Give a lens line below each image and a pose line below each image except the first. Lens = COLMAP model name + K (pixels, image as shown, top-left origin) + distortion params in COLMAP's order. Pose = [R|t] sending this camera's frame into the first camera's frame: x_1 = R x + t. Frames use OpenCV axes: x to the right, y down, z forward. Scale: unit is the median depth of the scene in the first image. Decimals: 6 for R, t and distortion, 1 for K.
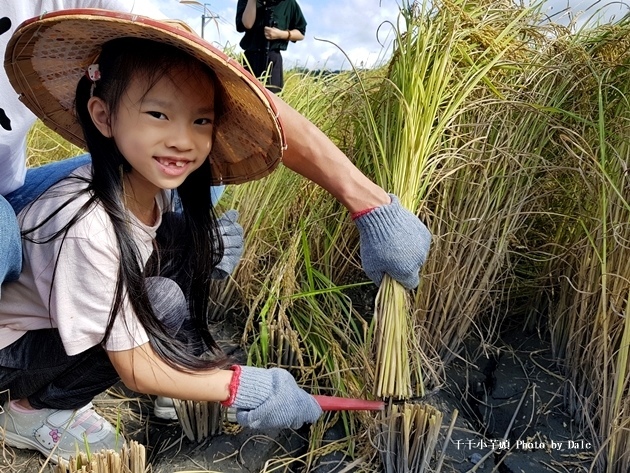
lens RADIAL K [[521.2, 0, 315.0], [0, 521.2, 236.5], [0, 0, 1]] dist [0.005084, 0.002481]
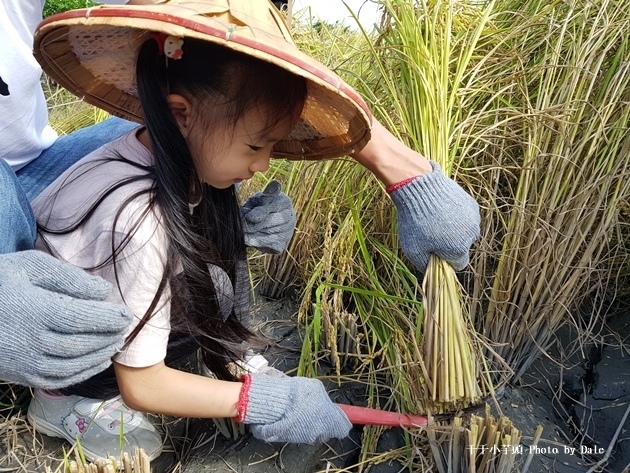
lens RADIAL K [[504.8, 0, 315.0], [0, 504.8, 236.5], [0, 0, 1]] dist [0.082355, -0.158343]
pose [[0.982771, 0.000616, -0.184827, 0.059499], [0.011709, 0.997778, 0.065584, -0.009828], [0.184456, -0.066618, 0.980580, 0.148293]]
